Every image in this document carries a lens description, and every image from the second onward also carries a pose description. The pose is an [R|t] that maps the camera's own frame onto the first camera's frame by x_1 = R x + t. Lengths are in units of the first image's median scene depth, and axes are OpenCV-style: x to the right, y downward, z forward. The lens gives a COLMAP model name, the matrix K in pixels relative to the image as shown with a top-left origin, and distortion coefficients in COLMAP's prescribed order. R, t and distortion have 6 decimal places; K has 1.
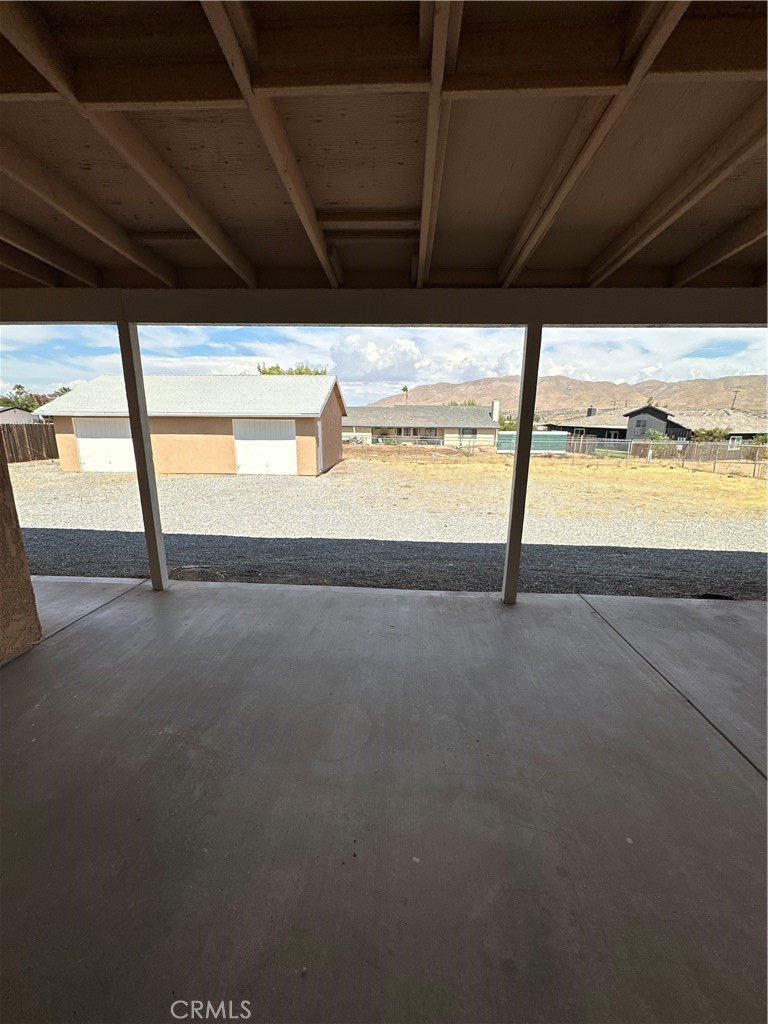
lens RADIAL K [[408.1, 0, 384.0], [0, 408.1, 512.0], [0, 0, 1]] dist [-0.003368, 0.000192]
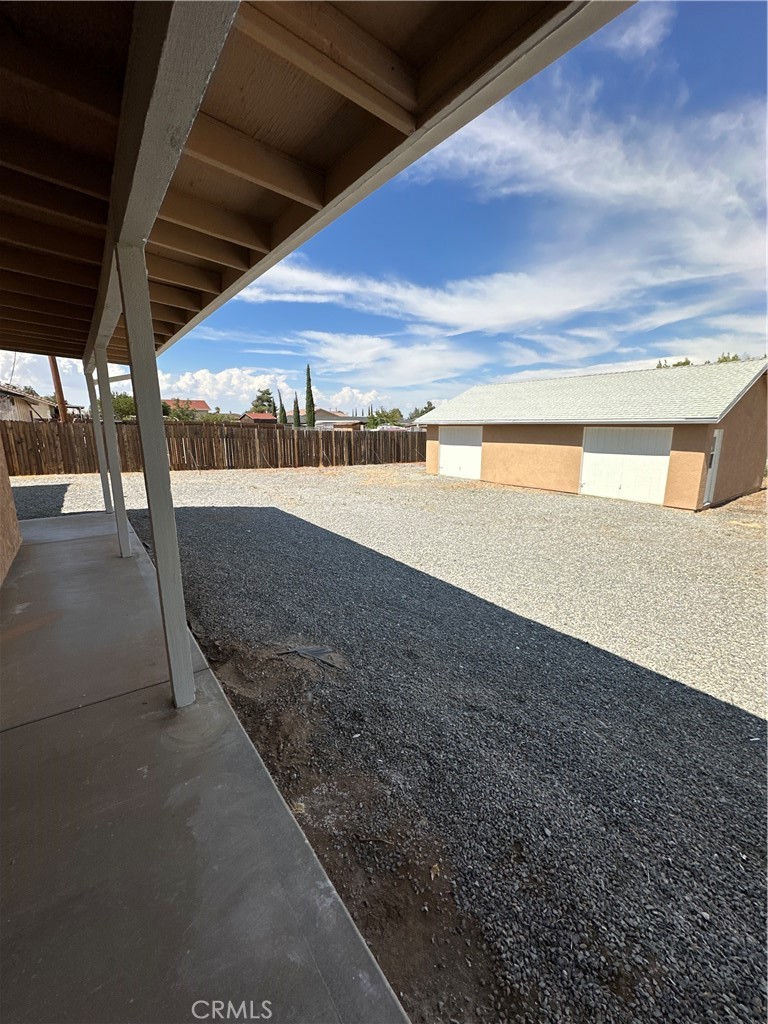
lens RADIAL K [[408.1, 0, 384.0], [0, 408.1, 512.0], [0, 0, 1]] dist [-0.003368, 0.000192]
pose [[0.639950, 0.152566, -0.753119, 0.011802], [-0.168444, 0.984106, 0.056227, -0.037812], [0.749727, 0.090876, 0.655477, 0.176336]]
